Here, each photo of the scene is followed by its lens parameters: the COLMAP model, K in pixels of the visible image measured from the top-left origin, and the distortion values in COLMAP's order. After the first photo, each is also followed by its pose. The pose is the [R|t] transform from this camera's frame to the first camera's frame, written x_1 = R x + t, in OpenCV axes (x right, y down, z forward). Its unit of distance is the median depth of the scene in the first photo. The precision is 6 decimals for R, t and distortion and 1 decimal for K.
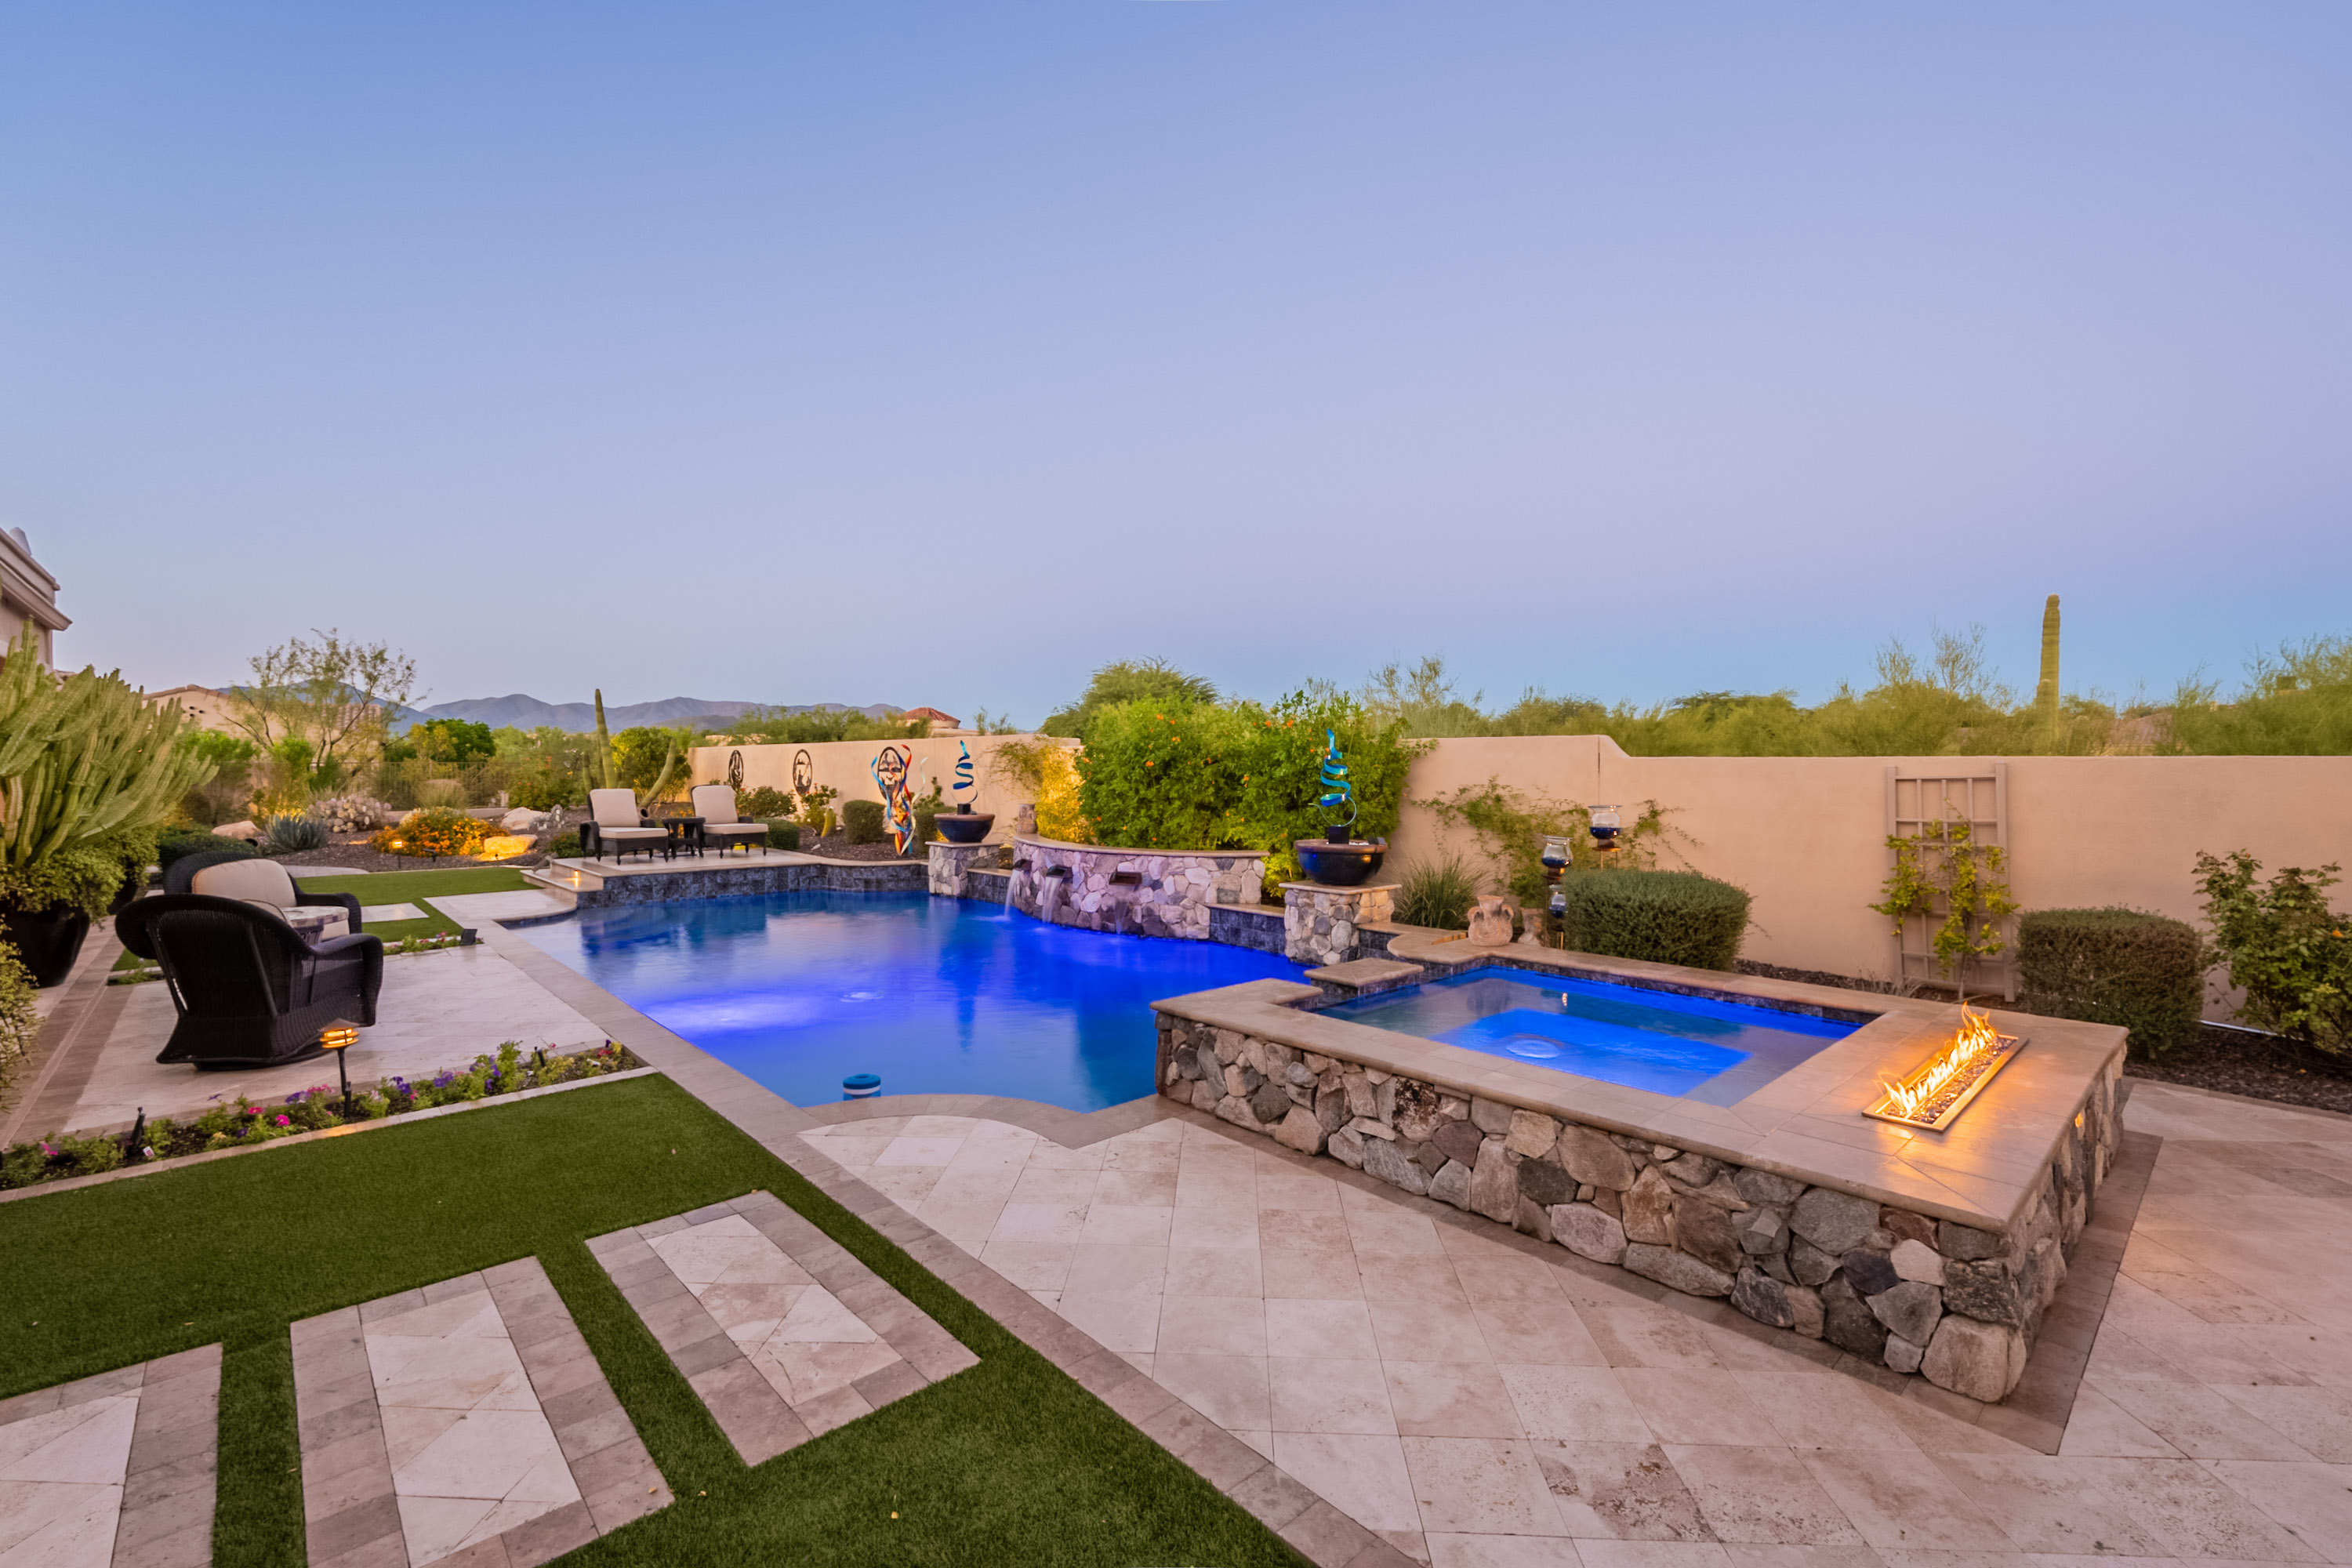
lens RADIAL K [[1045.6, 0, 1180.8], [0, 1045.6, 776.5], [0, 0, 1]] dist [0.001200, 0.000160]
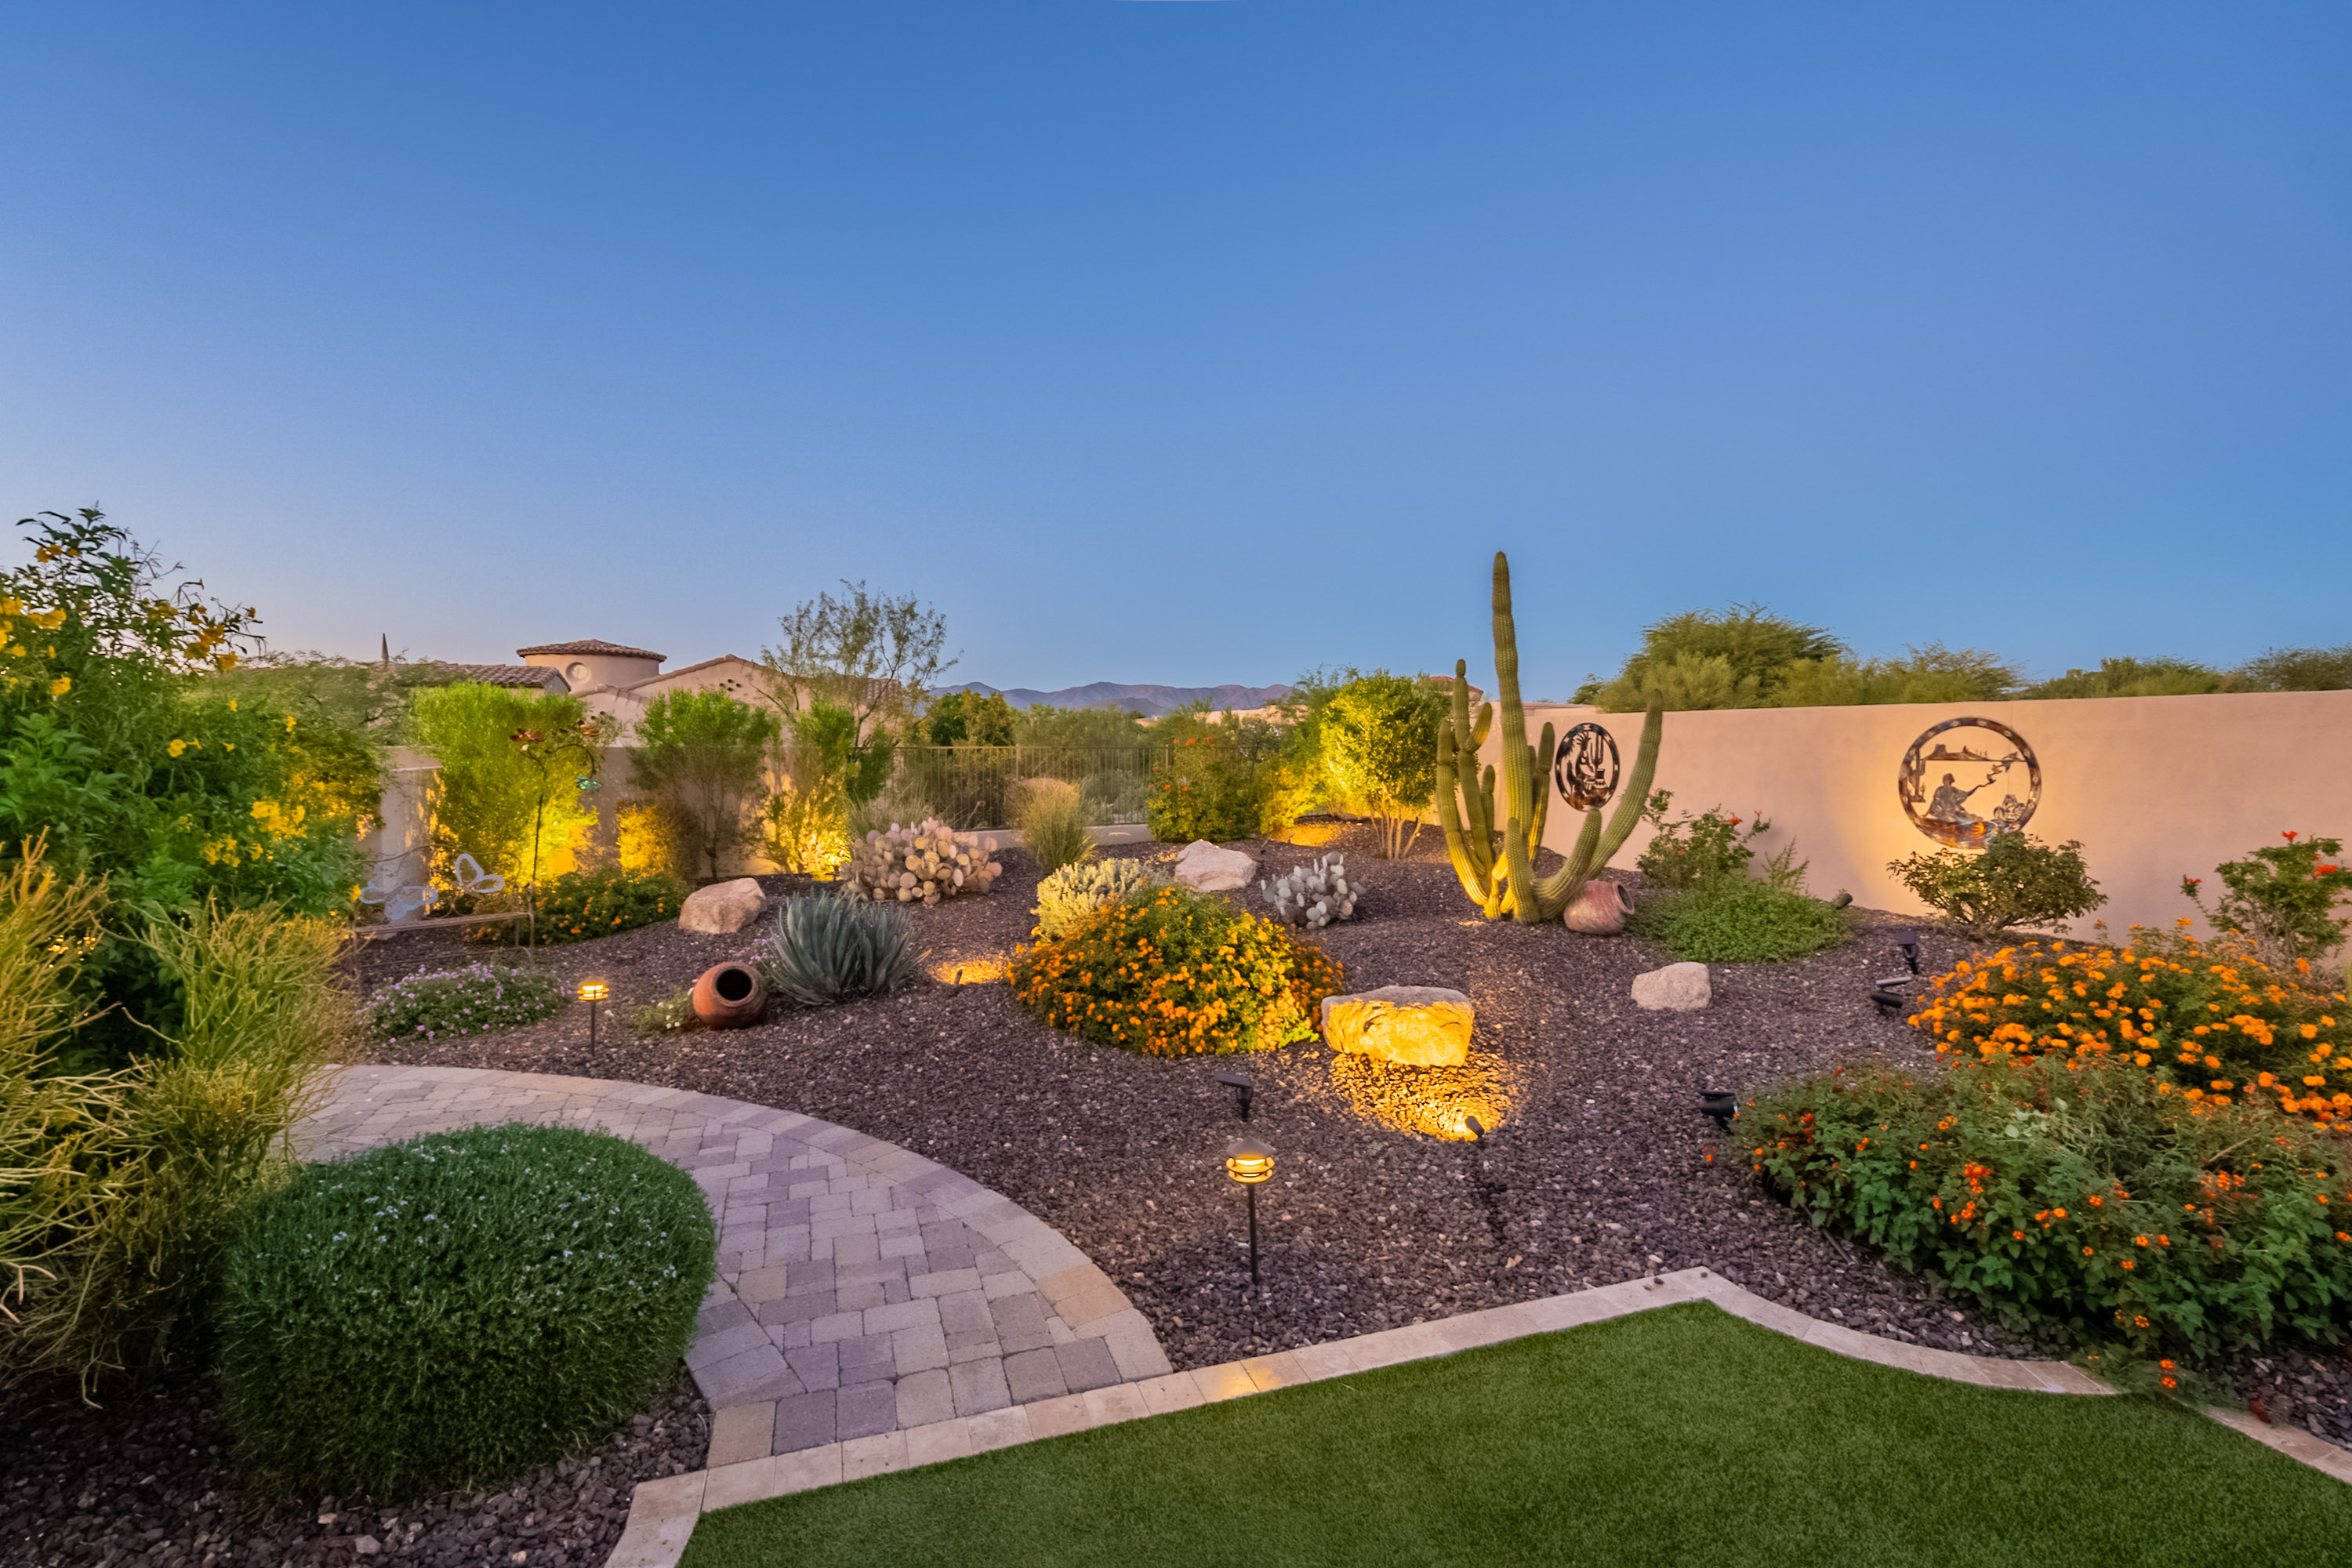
lens RADIAL K [[1045.6, 0, 1173.8], [0, 1045.6, 777.1], [0, 0, 1]] dist [0.001200, 0.000160]
pose [[0.929685, 0.015424, -0.368033, -0.281158], [-0.008021, 0.999734, 0.021634, -0.006796], [0.368269, -0.017161, 0.929561, 0.328466]]
